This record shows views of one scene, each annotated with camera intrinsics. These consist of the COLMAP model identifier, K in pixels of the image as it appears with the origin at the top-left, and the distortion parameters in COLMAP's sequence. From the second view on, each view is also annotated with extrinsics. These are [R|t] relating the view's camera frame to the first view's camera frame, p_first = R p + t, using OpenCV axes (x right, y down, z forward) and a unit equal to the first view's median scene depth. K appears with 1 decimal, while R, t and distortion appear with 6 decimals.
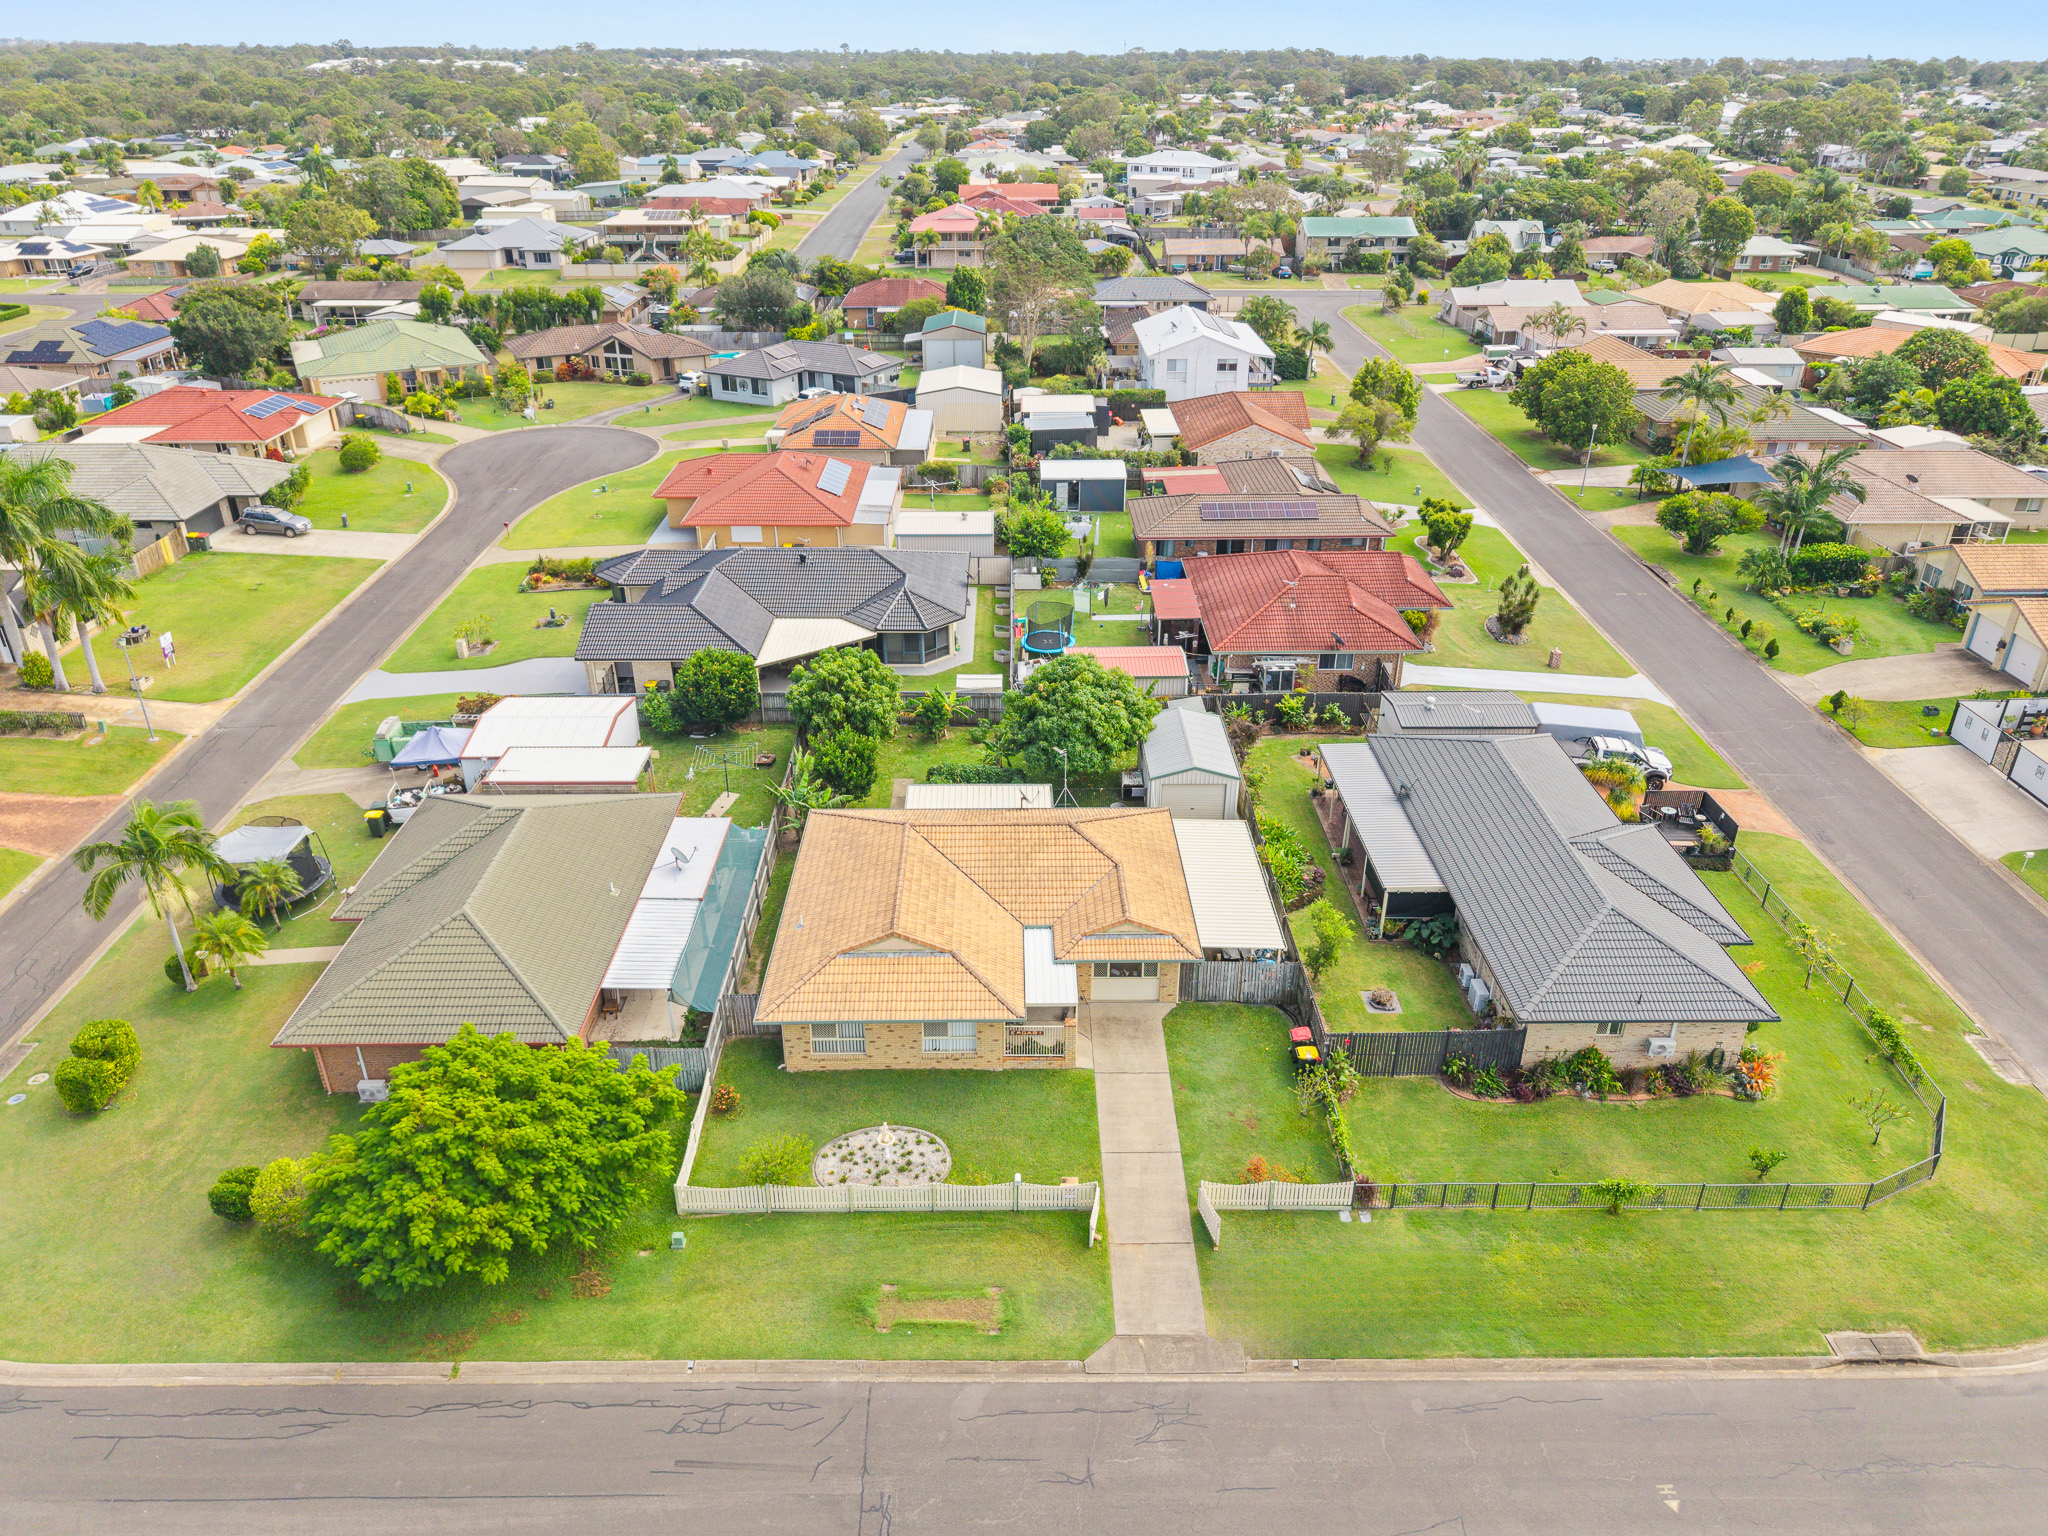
lens RADIAL K [[1388.9, 0, 1024.0], [0, 1388.9, 768.0], [0, 0, 1]] dist [-0.002071, -0.001492]
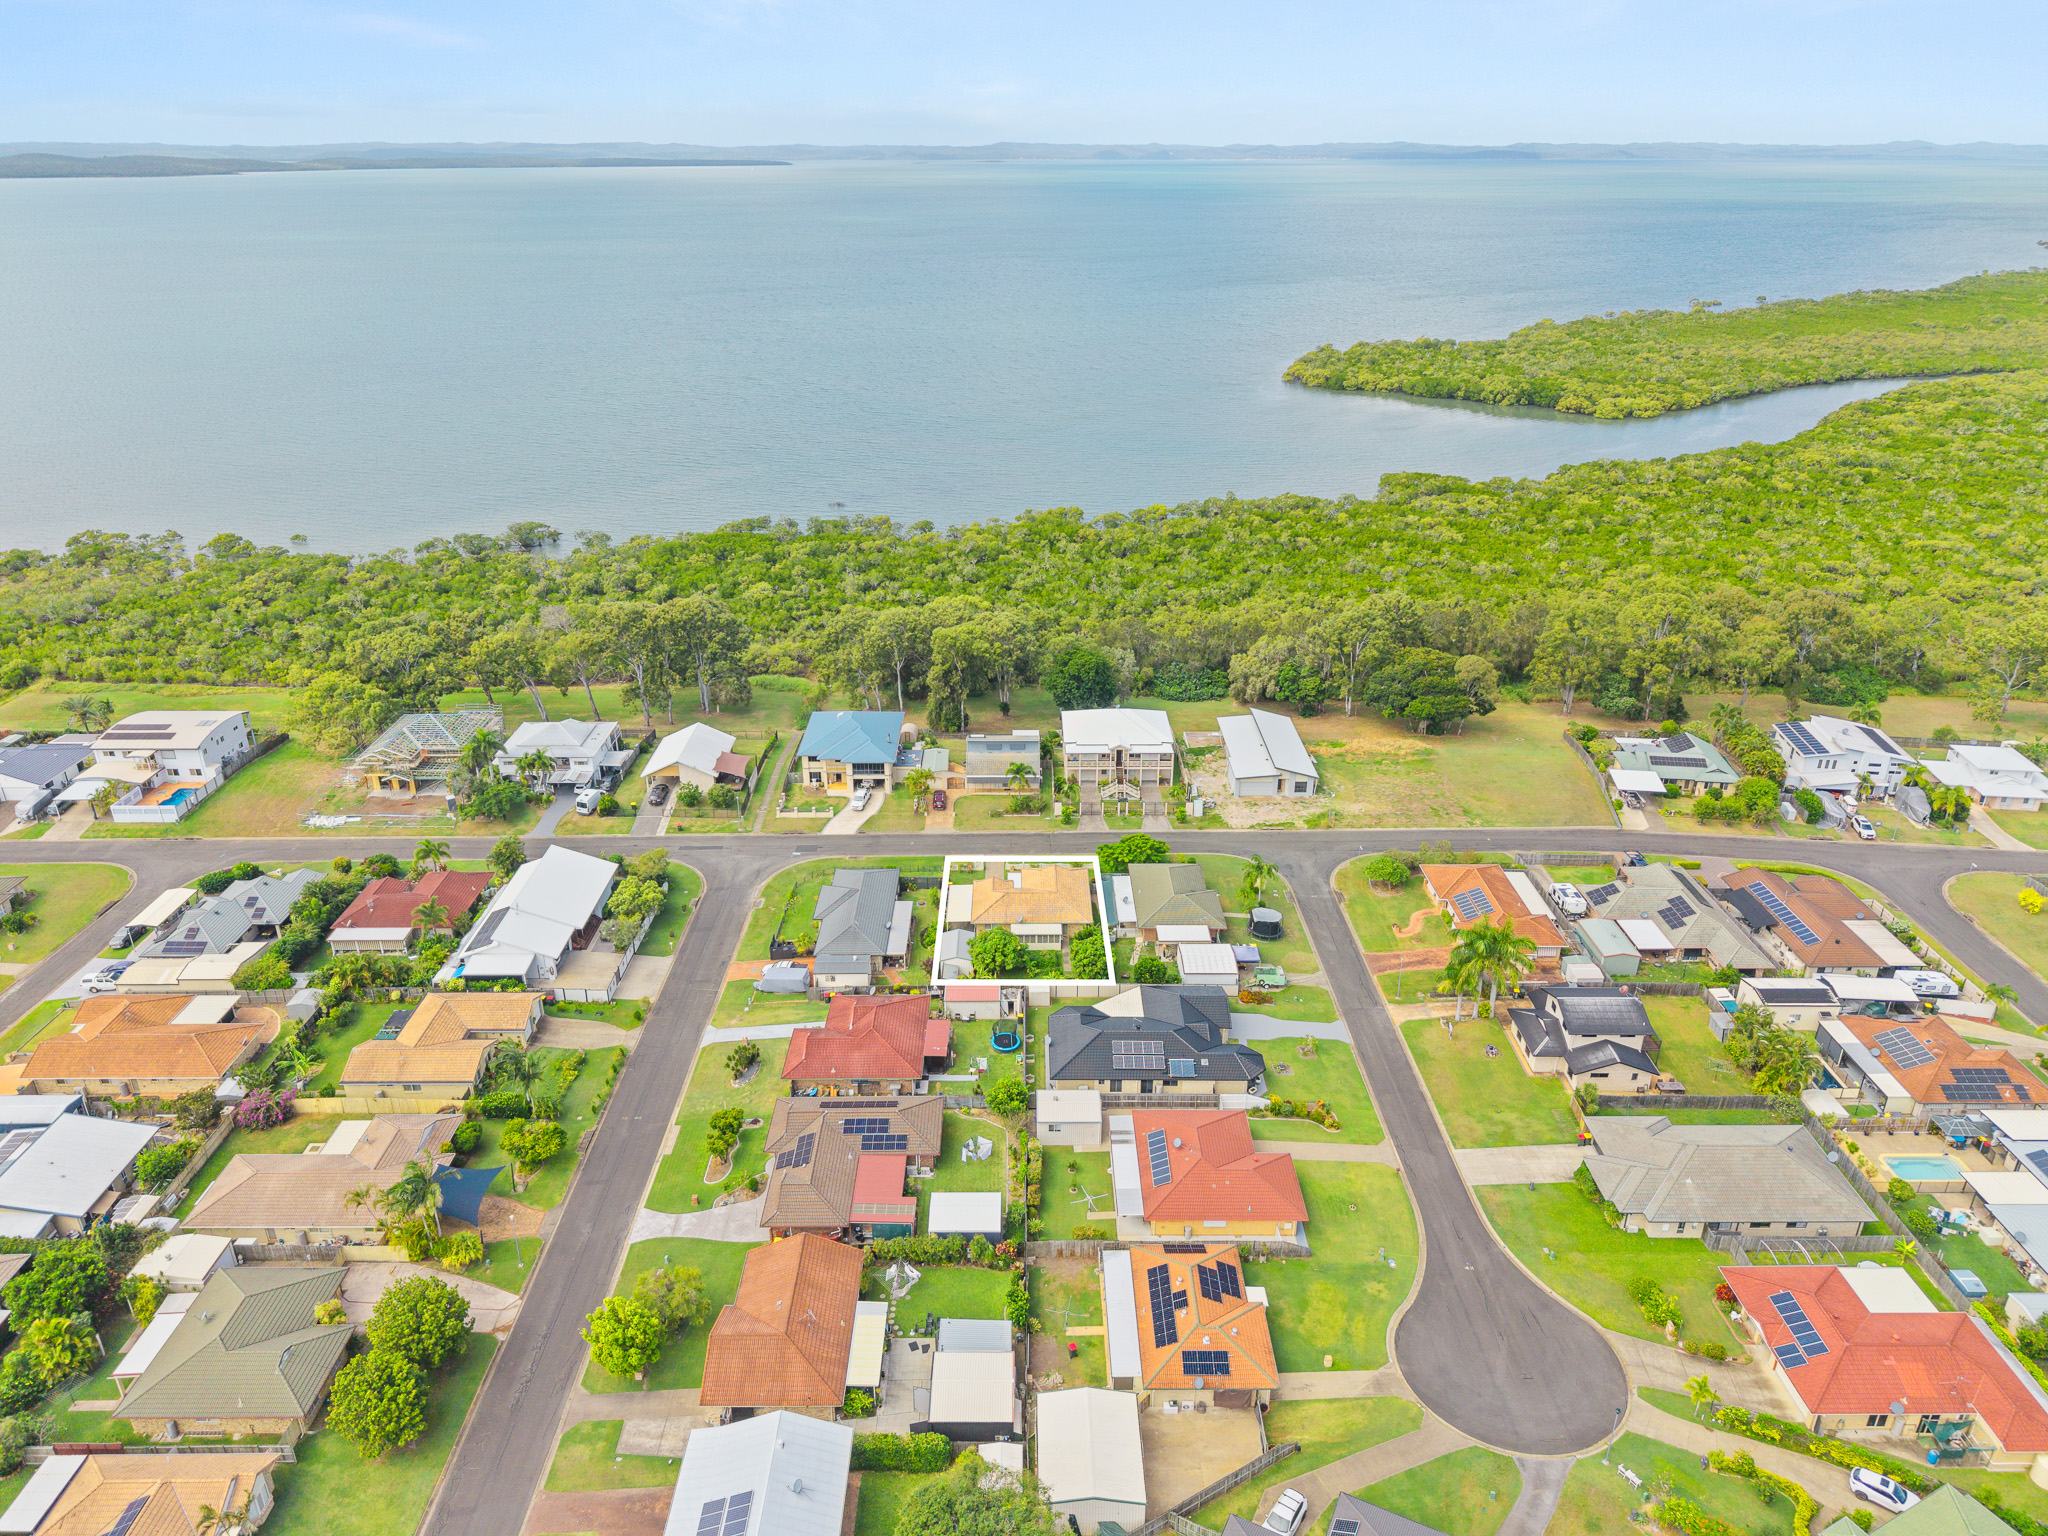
lens RADIAL K [[1391.2, 0, 1024.0], [0, 1391.2, 768.0], [0, 0, 1]] dist [0.046537, -0.000128]
pose [[-0.999983, -0.005771, 0.000374, -0.003864], [-0.003293, 0.621419, 0.783472, -1.880002], [-0.004753, 0.783457, -0.621427, 1.945336]]
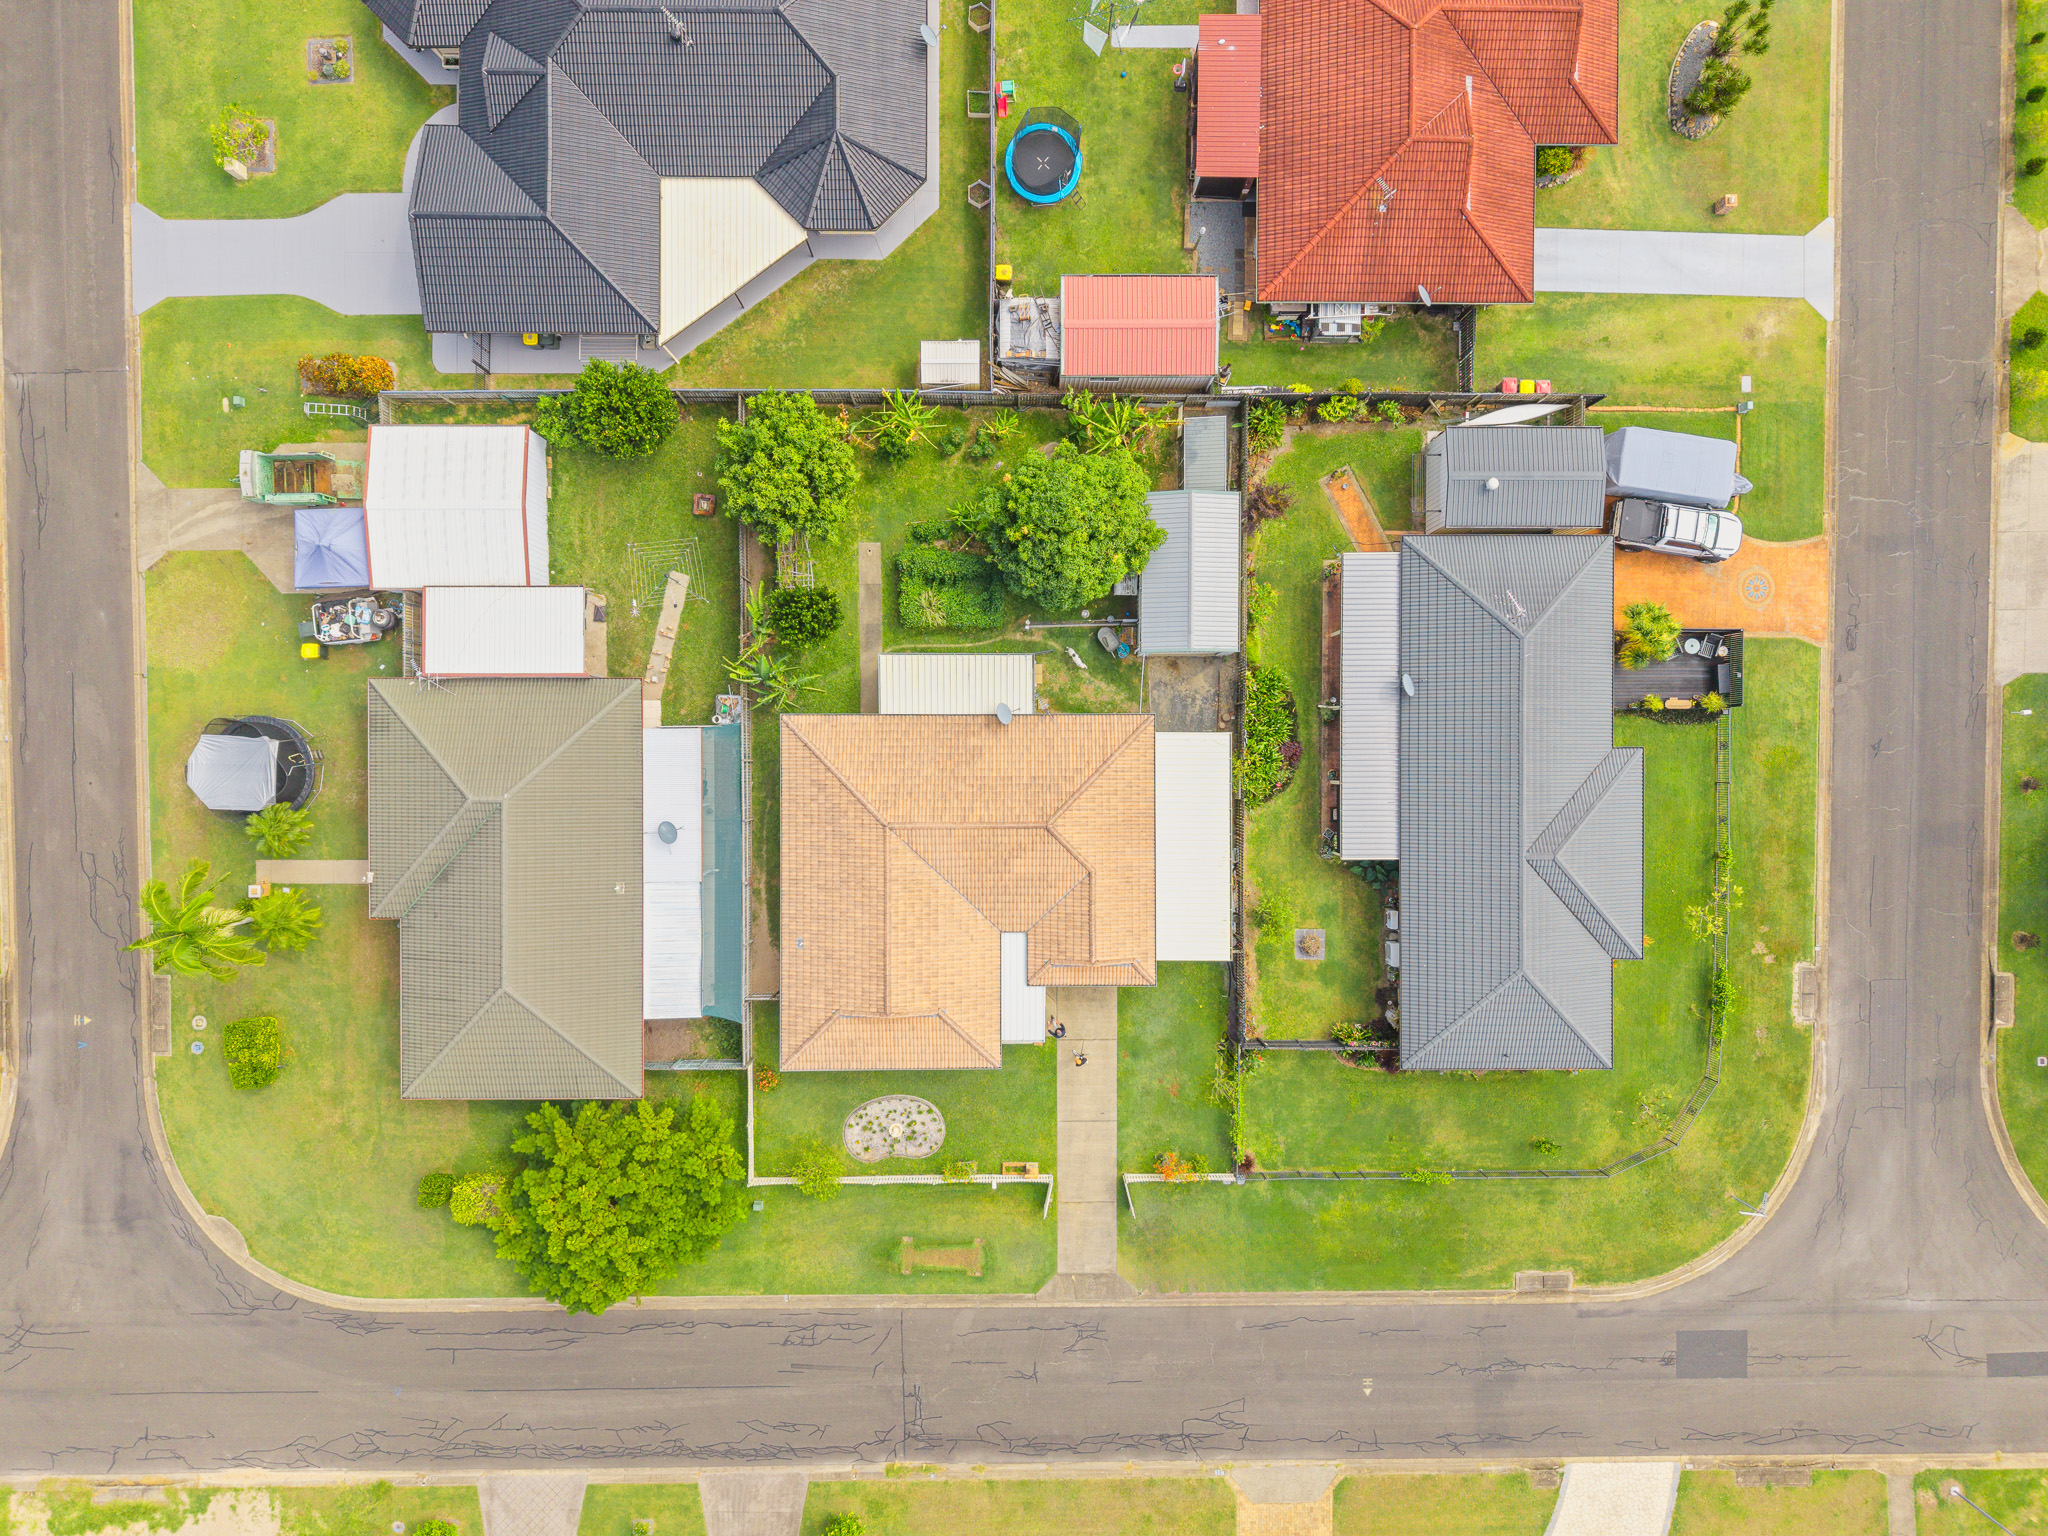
lens RADIAL K [[1436.6, 0, 1024.0], [0, 1436.6, 768.0], [0, 0, 1]] dist [-0.000100, 0.001286]
pose [[0.999889, 0.010468, 0.010567, 0.003157], [-0.014147, 0.449804, 0.893015, -0.635589], [0.004595, -0.893066, 0.449902, 0.391635]]
